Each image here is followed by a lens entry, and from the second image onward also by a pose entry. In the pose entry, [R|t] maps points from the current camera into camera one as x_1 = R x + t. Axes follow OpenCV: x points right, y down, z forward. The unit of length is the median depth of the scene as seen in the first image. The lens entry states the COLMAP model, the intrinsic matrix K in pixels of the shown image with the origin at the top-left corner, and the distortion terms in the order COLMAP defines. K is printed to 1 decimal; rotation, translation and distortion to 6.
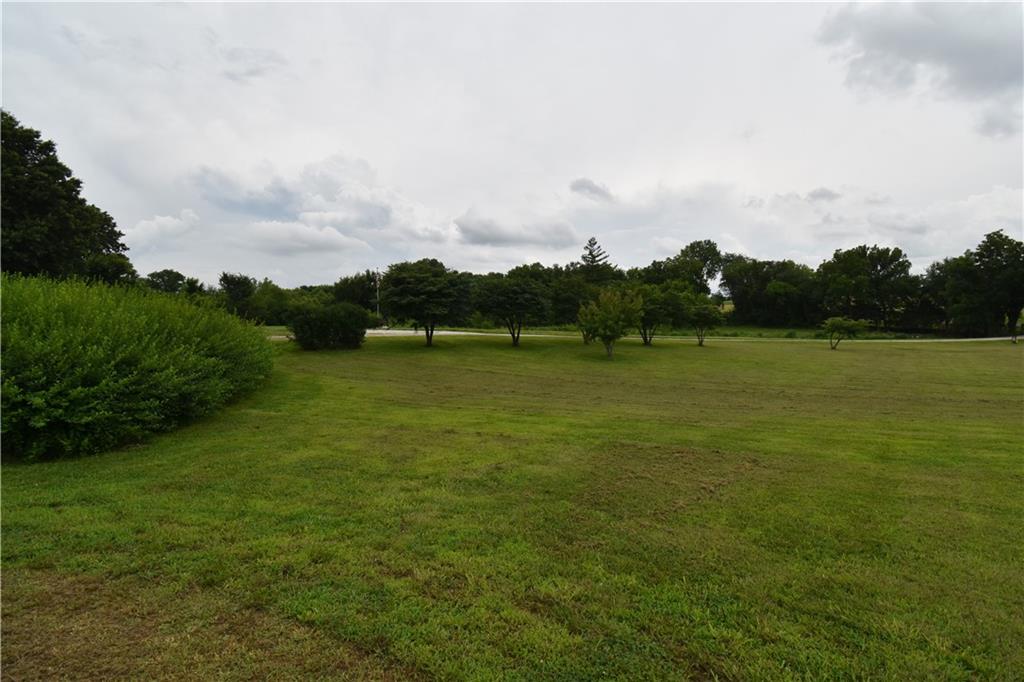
lens RADIAL K [[452.5, 0, 515.4], [0, 452.5, 339.2], [0, 0, 1]] dist [0.020326, -0.027190]
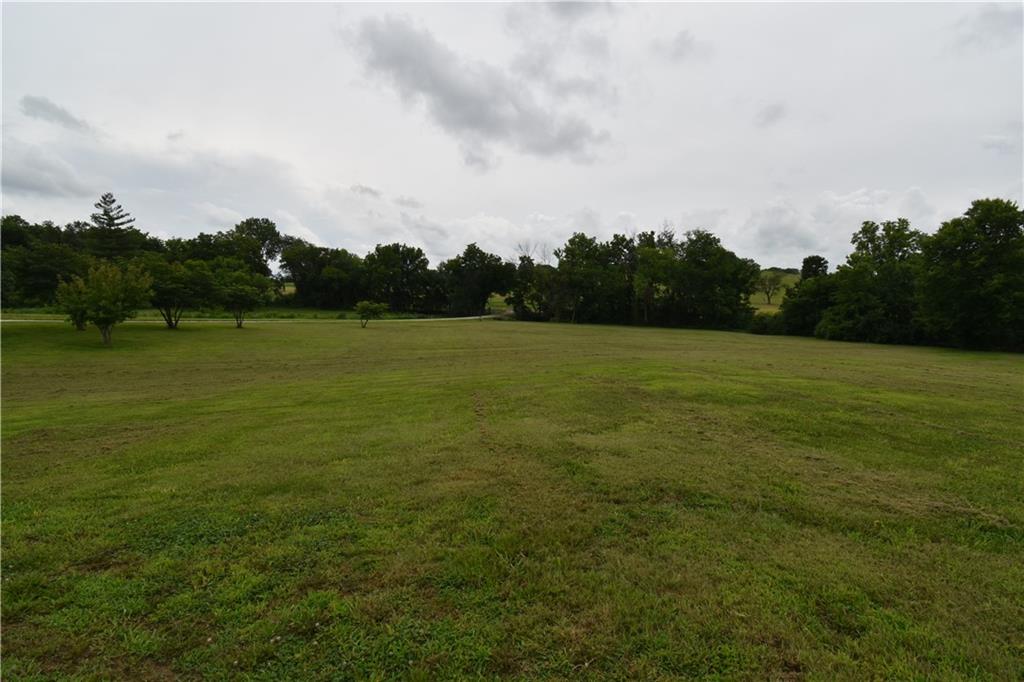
lens RADIAL K [[452.5, 0, 515.4], [0, 452.5, 339.2], [0, 0, 1]] dist [0.020326, -0.027190]
pose [[0.640702, -0.047229, 0.766336, 0.051254], [0.017257, 0.998740, 0.047124, 0.004080], [-0.767596, -0.016968, 0.640709, -0.120134]]
